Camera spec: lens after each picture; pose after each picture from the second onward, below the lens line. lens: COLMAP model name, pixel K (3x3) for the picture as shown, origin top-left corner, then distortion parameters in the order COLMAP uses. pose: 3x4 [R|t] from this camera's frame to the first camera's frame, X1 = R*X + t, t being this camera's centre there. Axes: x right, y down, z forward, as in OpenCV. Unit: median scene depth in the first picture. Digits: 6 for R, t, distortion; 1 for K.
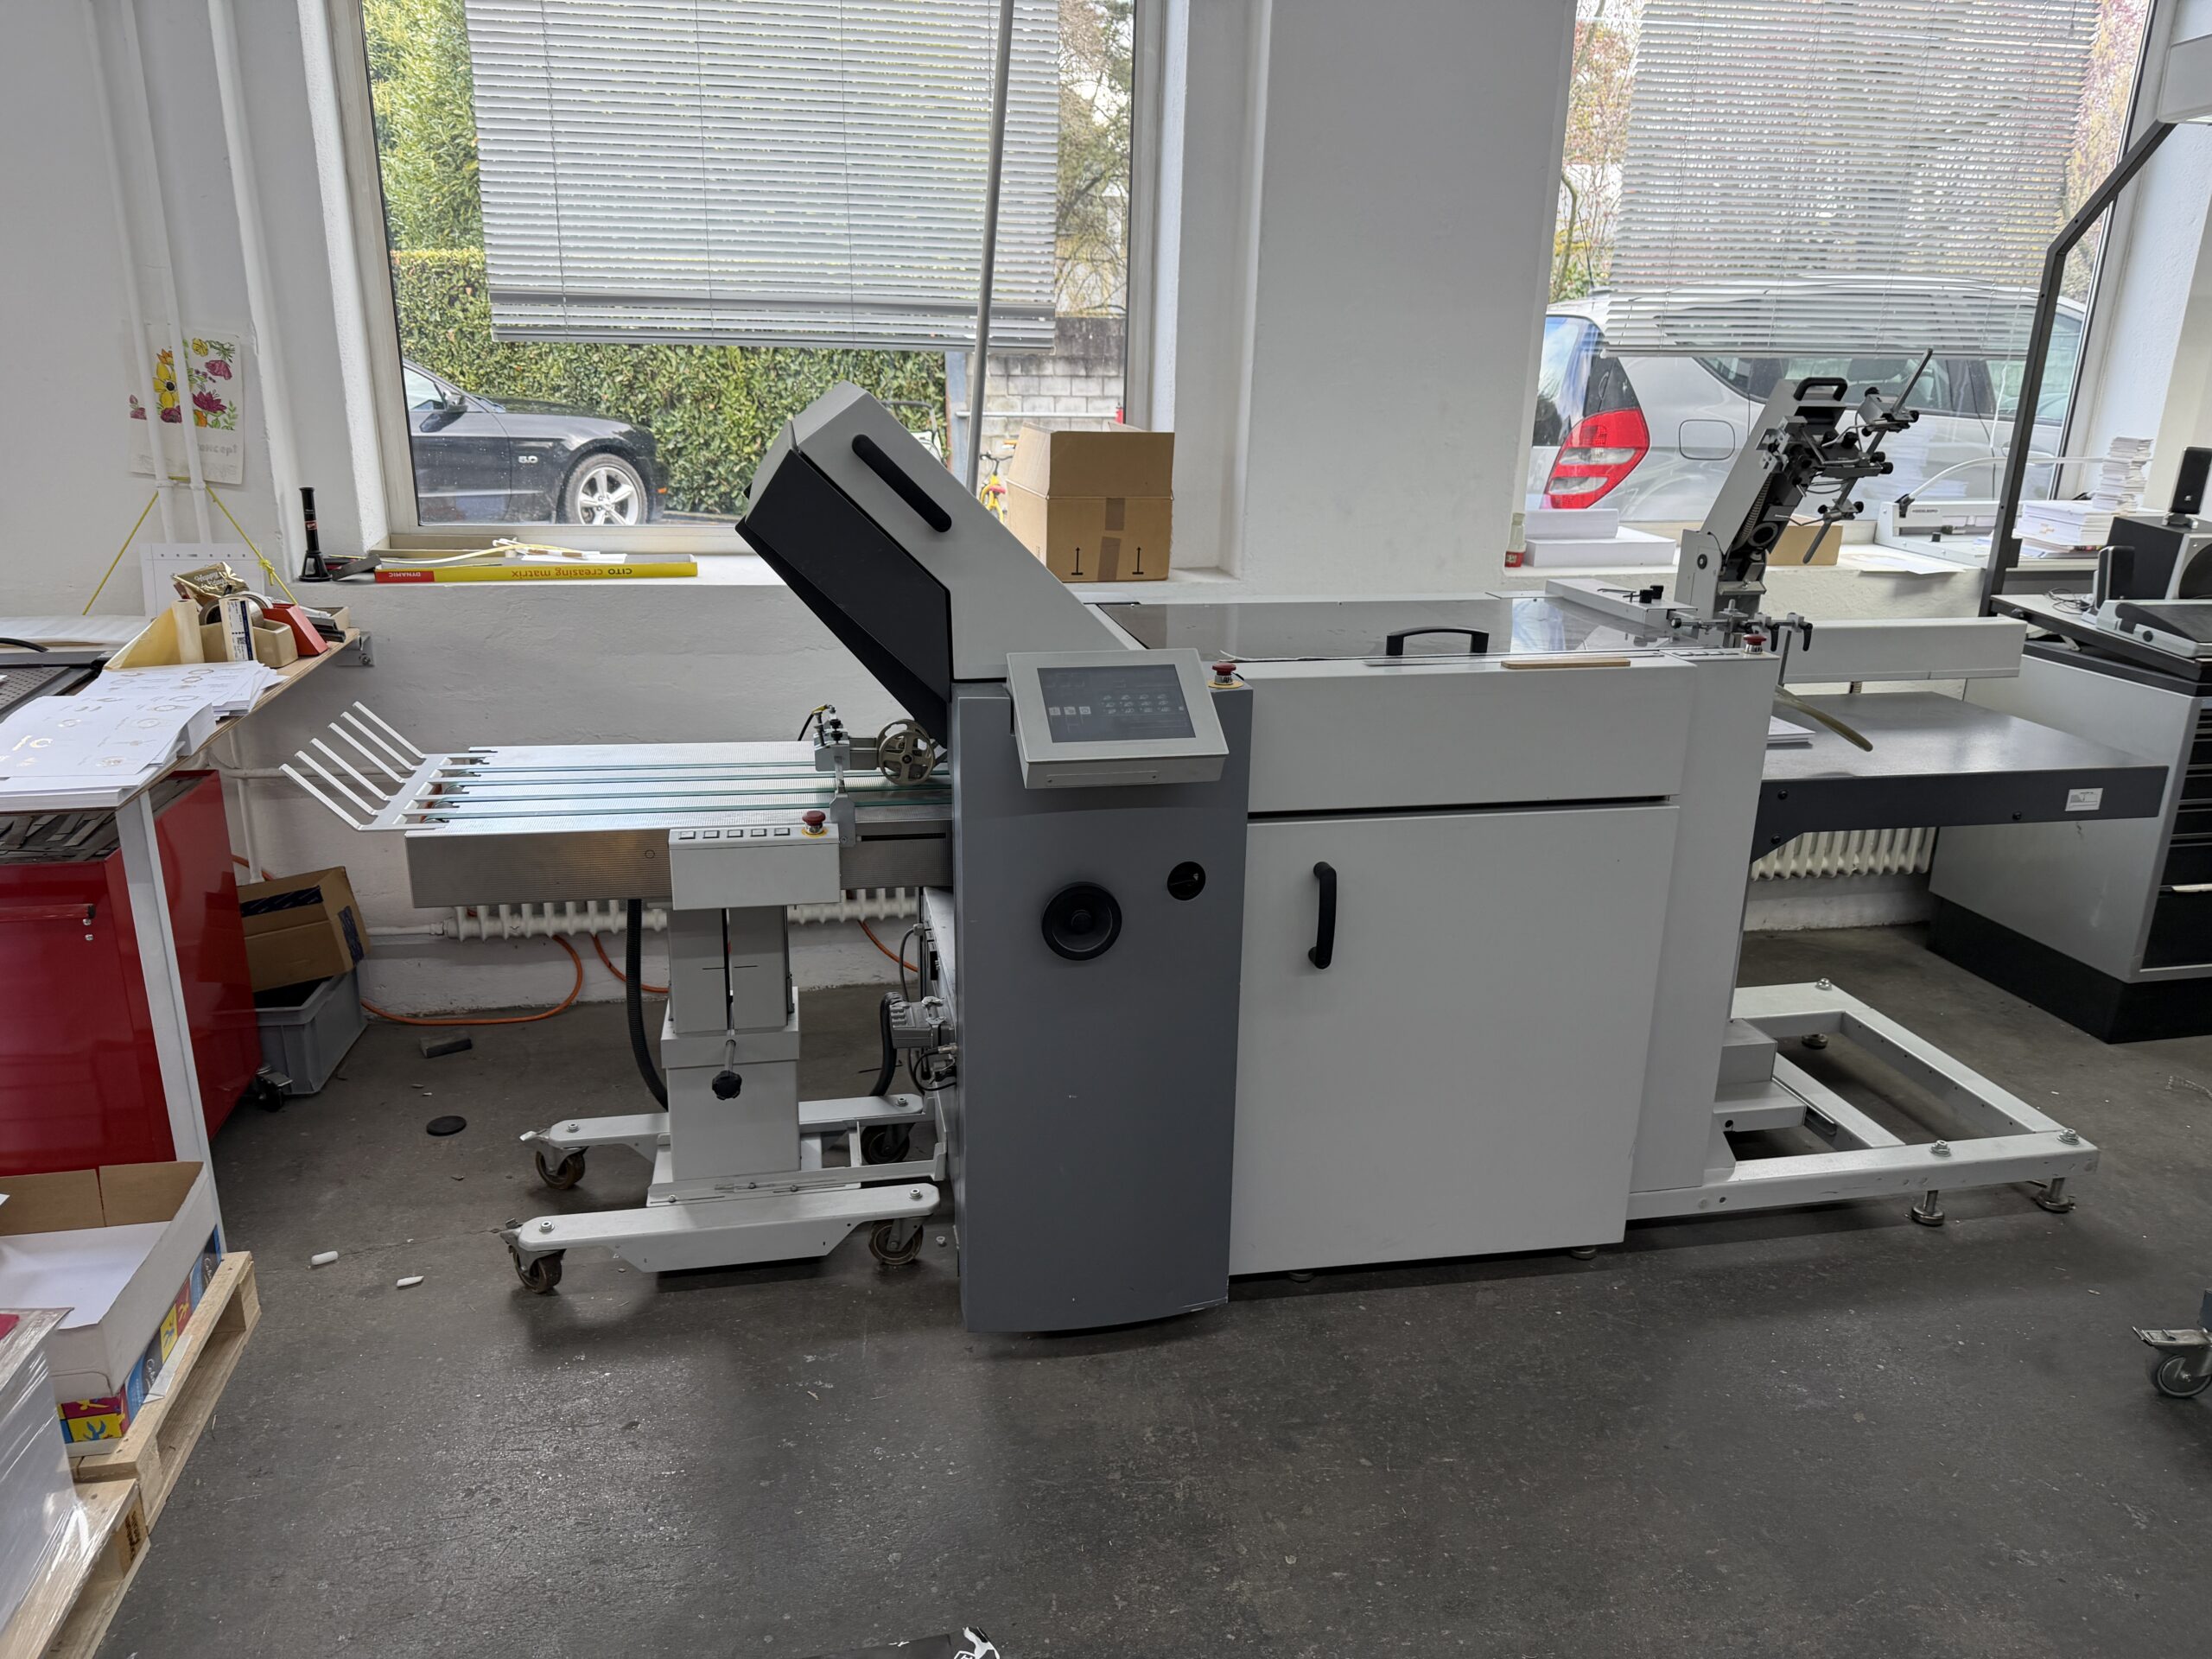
lens RADIAL K [[1549.1, 0, 1096.6], [0, 1549.1, 828.0], [0, 0, 1]] dist [0.074296, -0.108431]
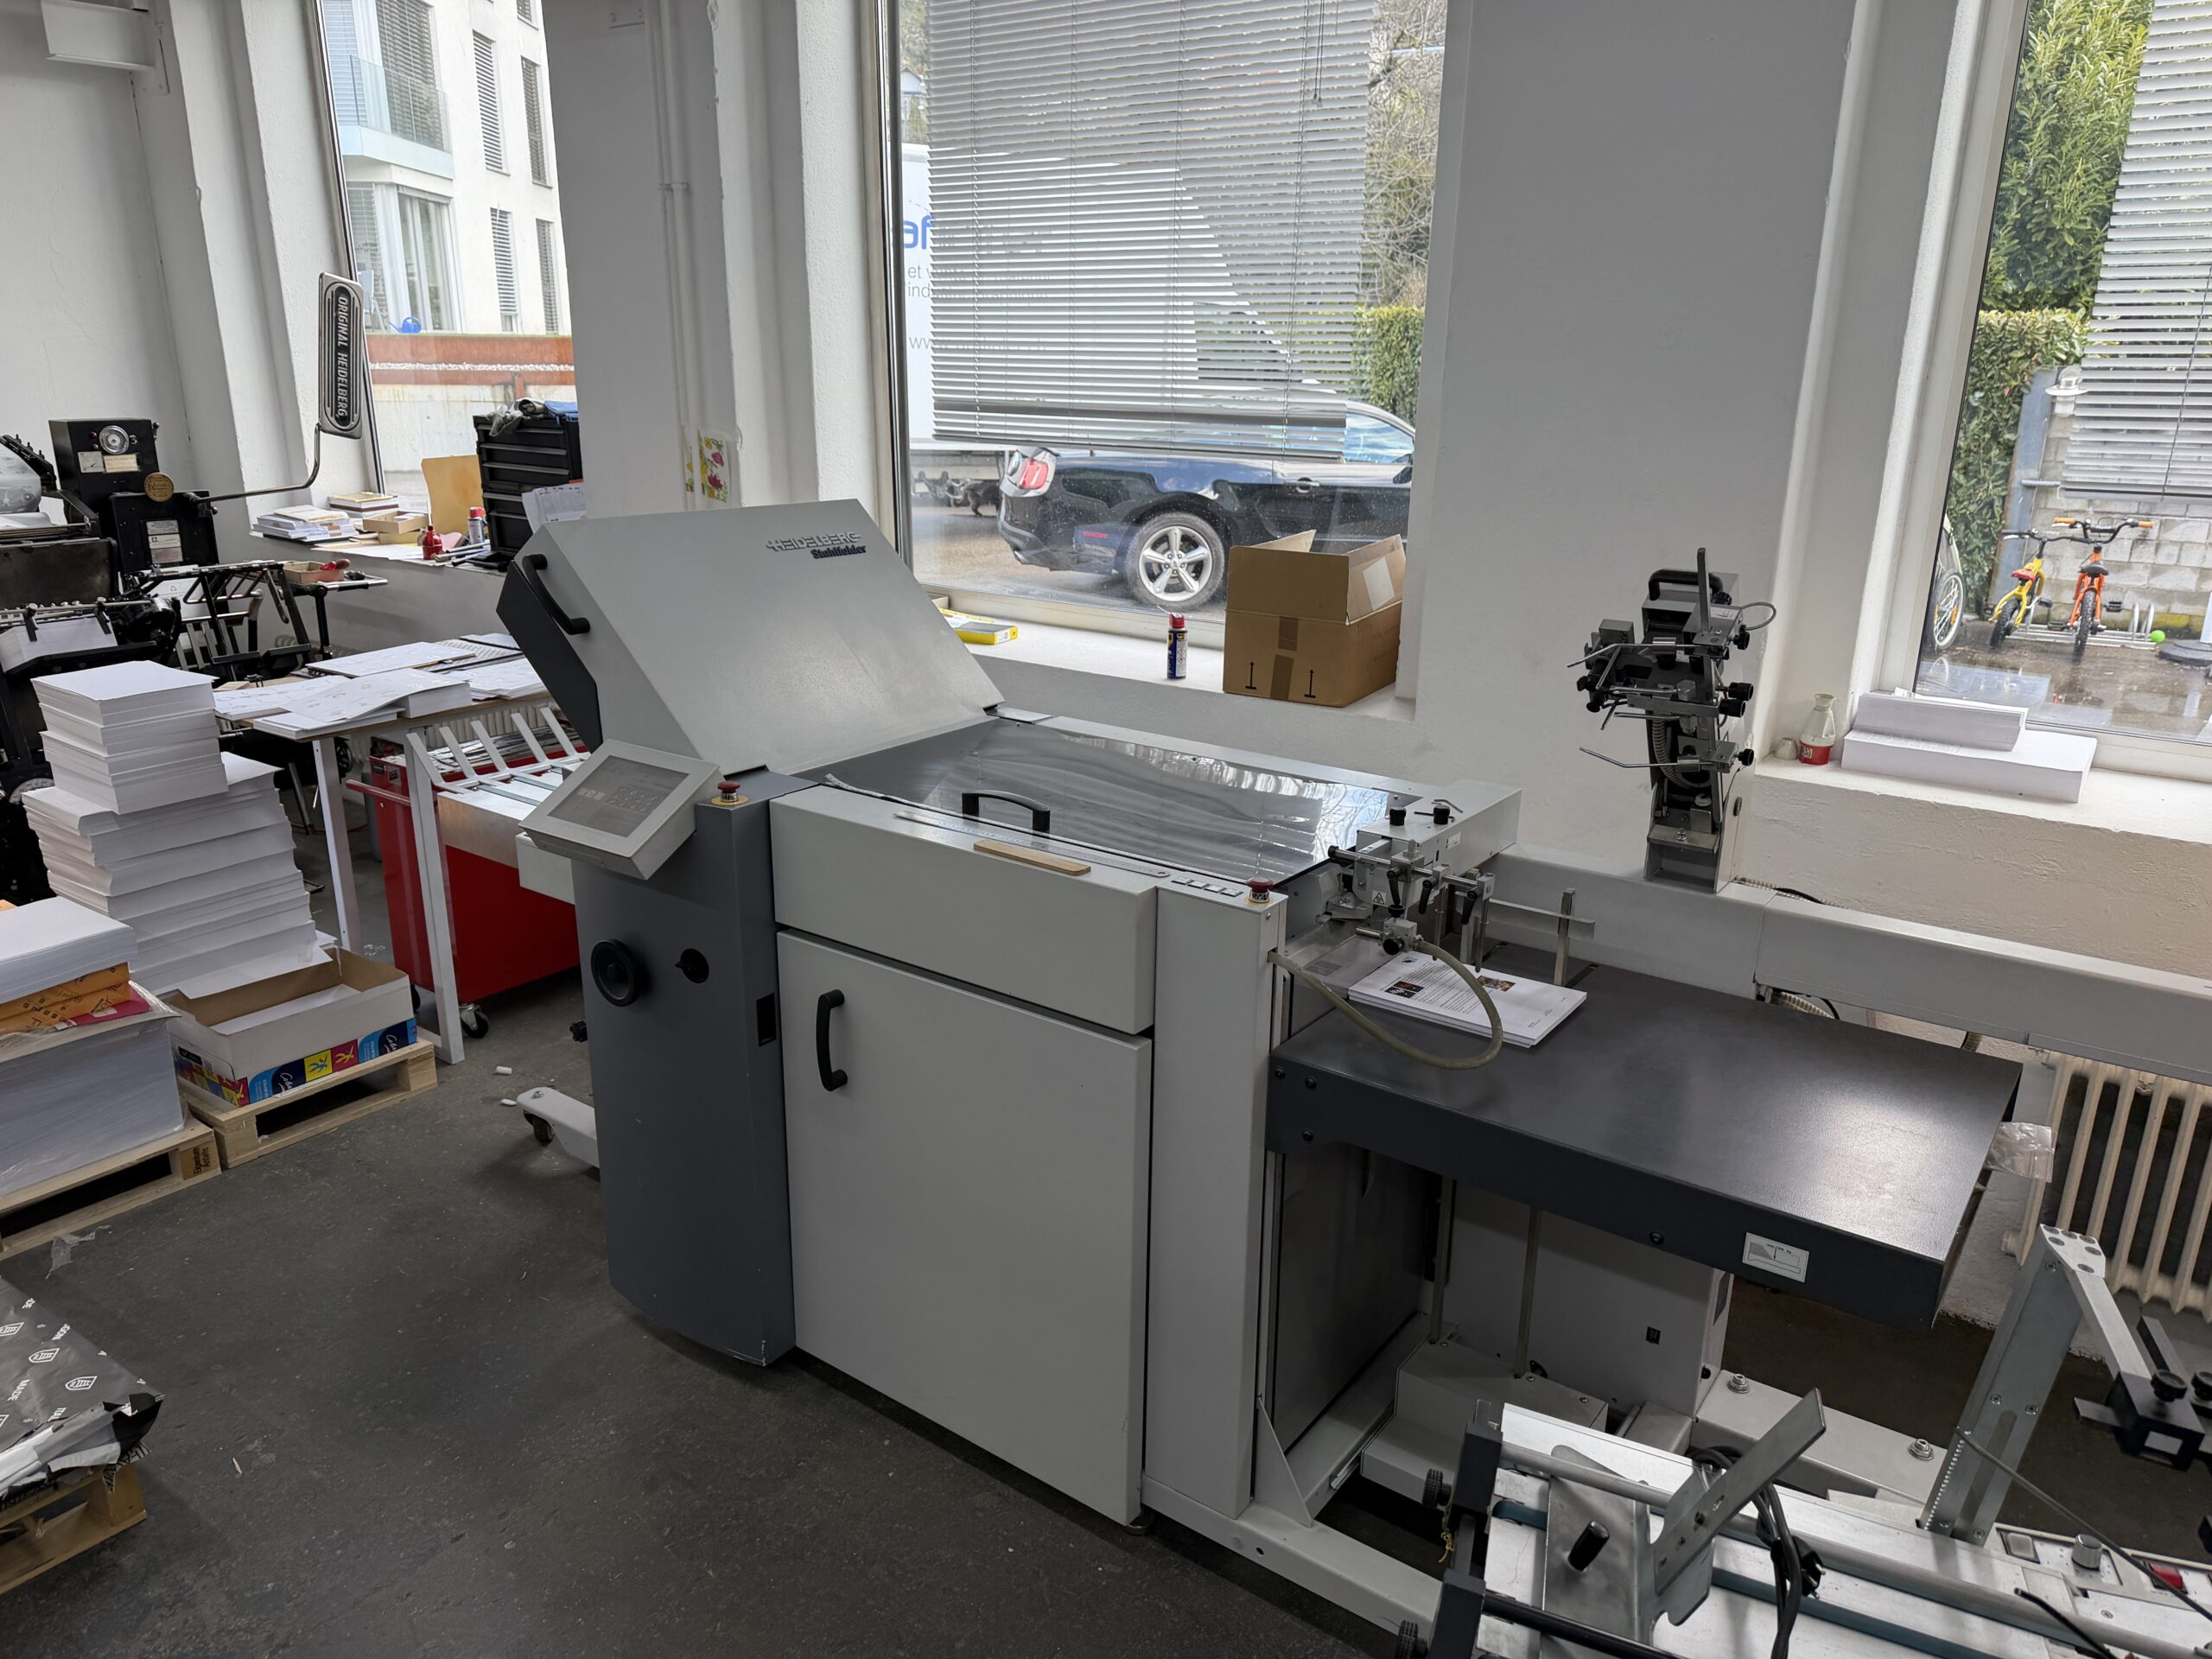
lens RADIAL K [[1556.1, 0, 1092.4], [0, 1556.1, 826.4], [0, 0, 1]] dist [0.076325, -0.114102]
pose [[0.676275, 0.207956, -0.706687, 0.798759], [-0.219208, 0.972678, 0.076454, -0.165611], [0.703278, 0.103208, 0.703383, 0.303640]]
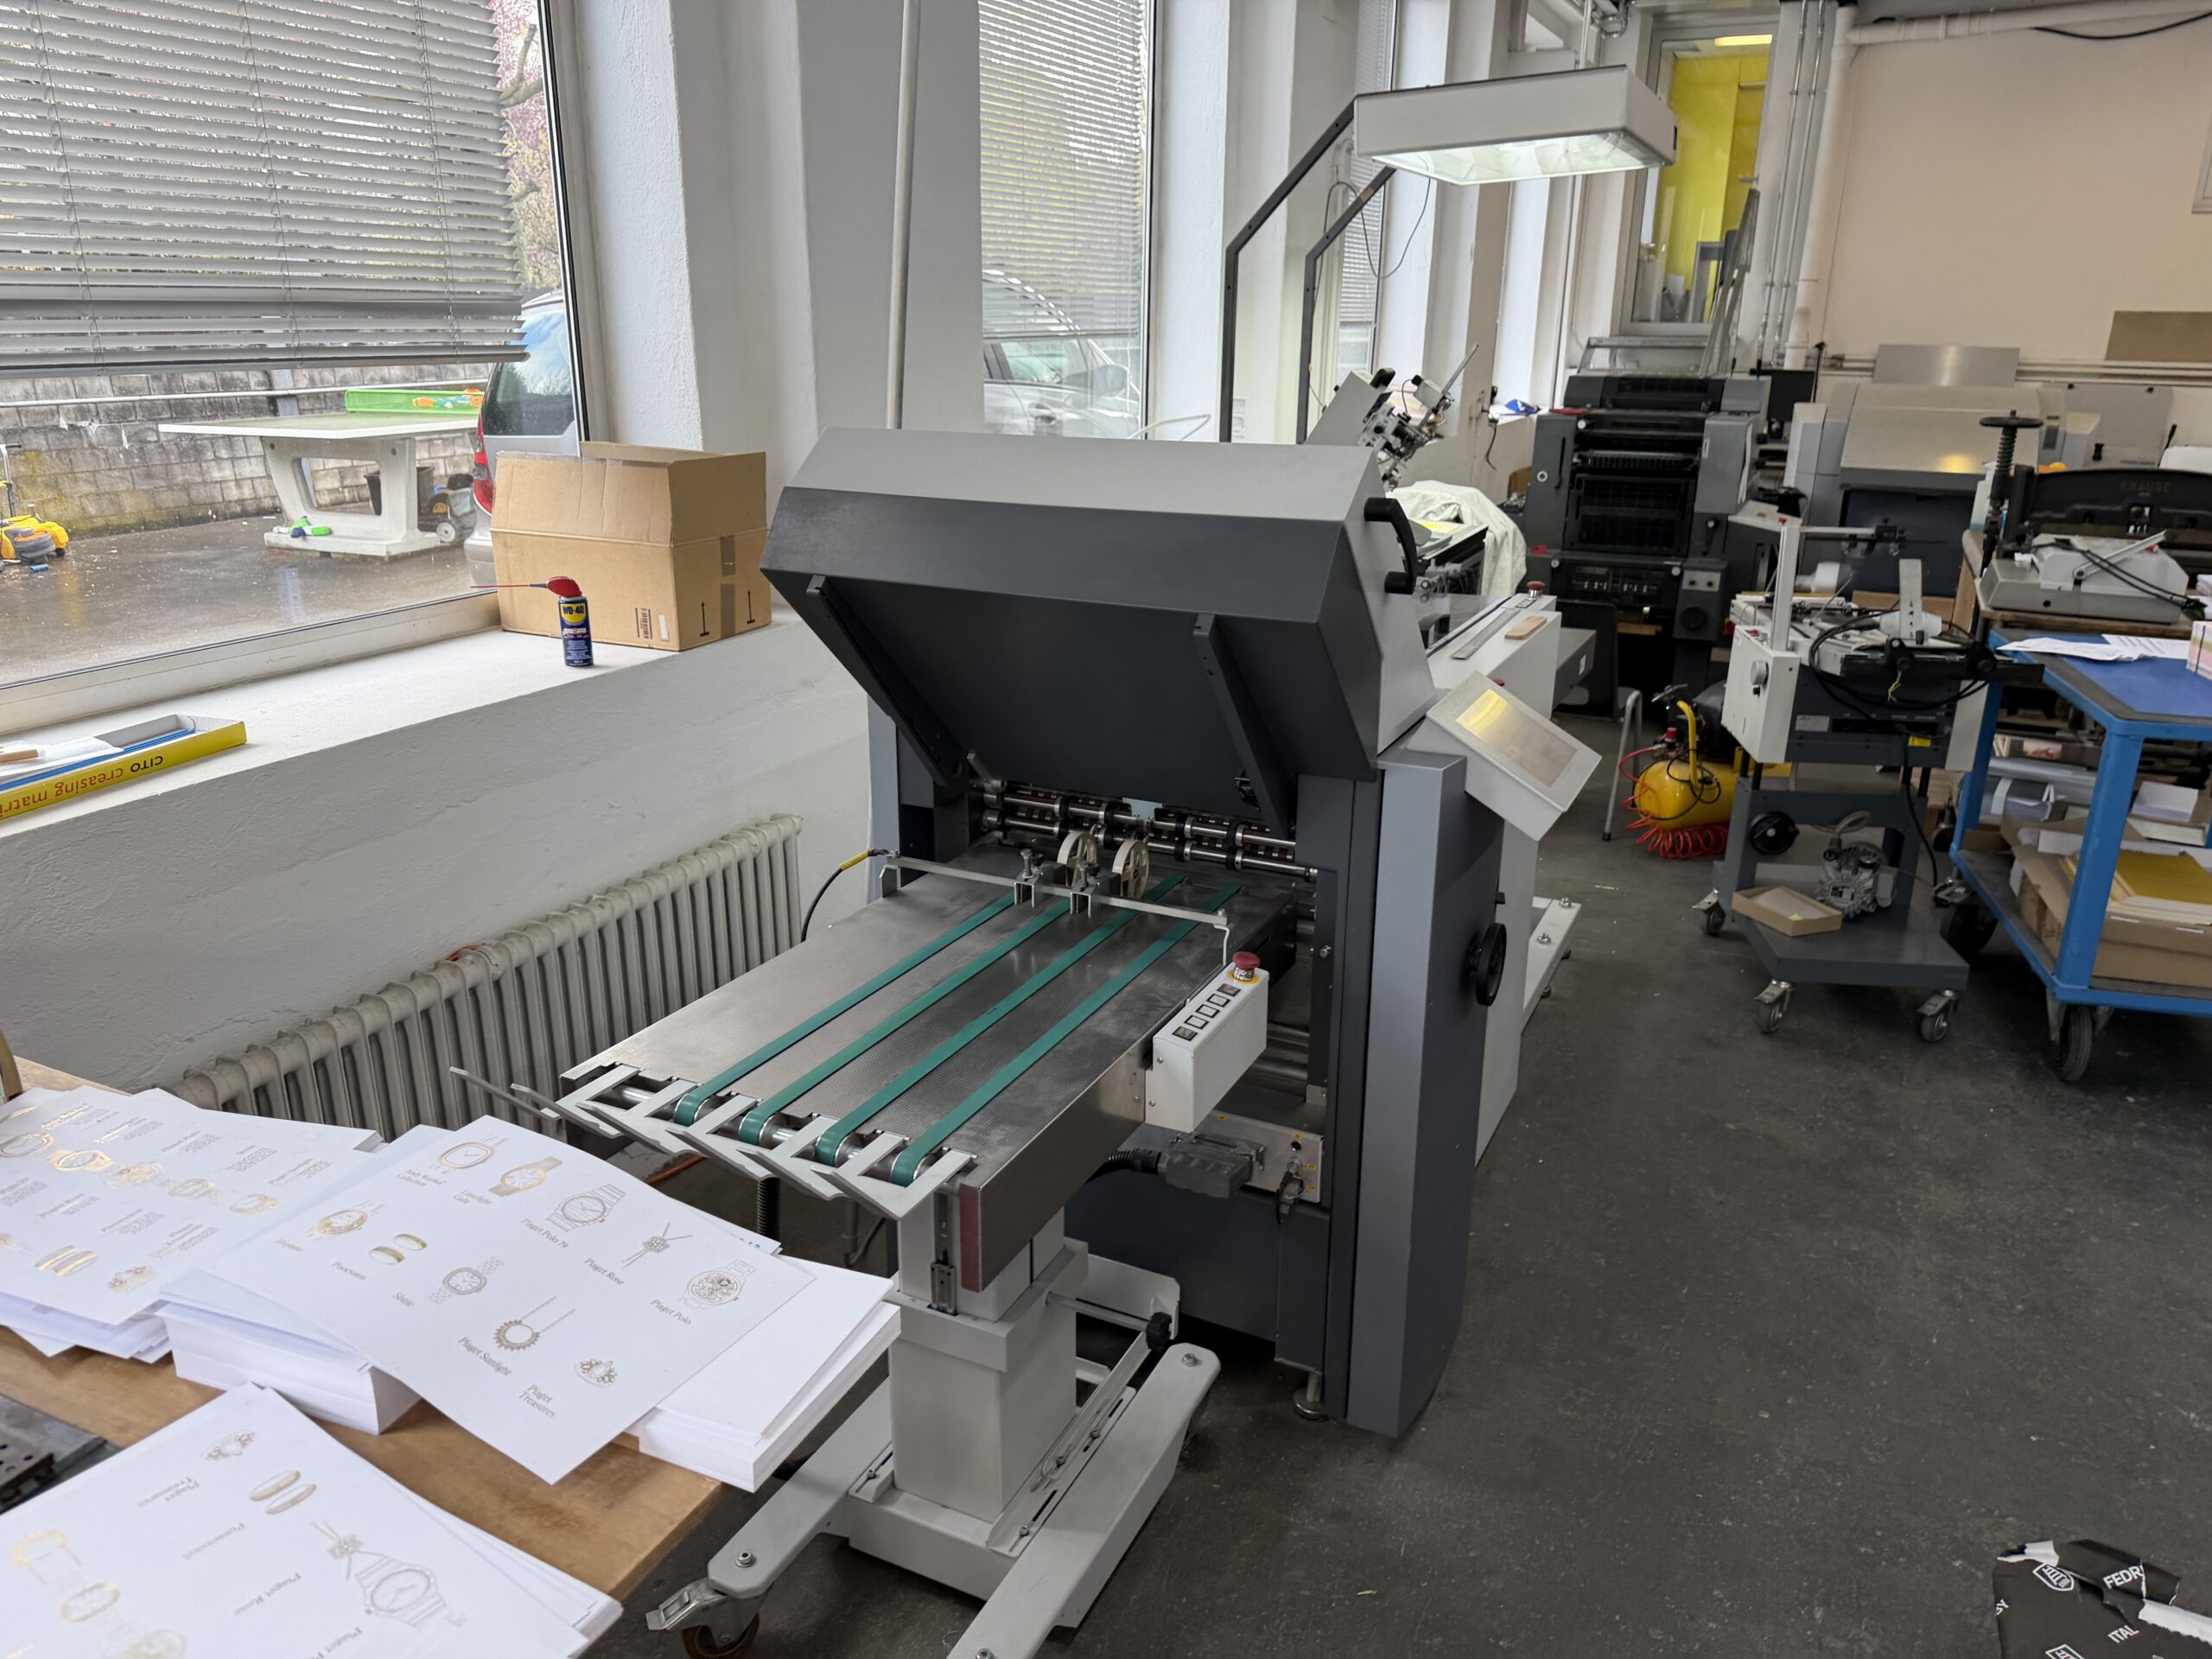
lens RADIAL K [[1554.3, 0, 1117.5], [0, 1554.3, 829.5], [0, 0, 1]] dist [0.039568, -0.048323]
pose [[0.598511, -0.266144, 0.755613, -0.655089], [0.242216, 0.959176, 0.145987, -0.166897], [-0.763620, 0.095647, 0.638542, 0.411155]]
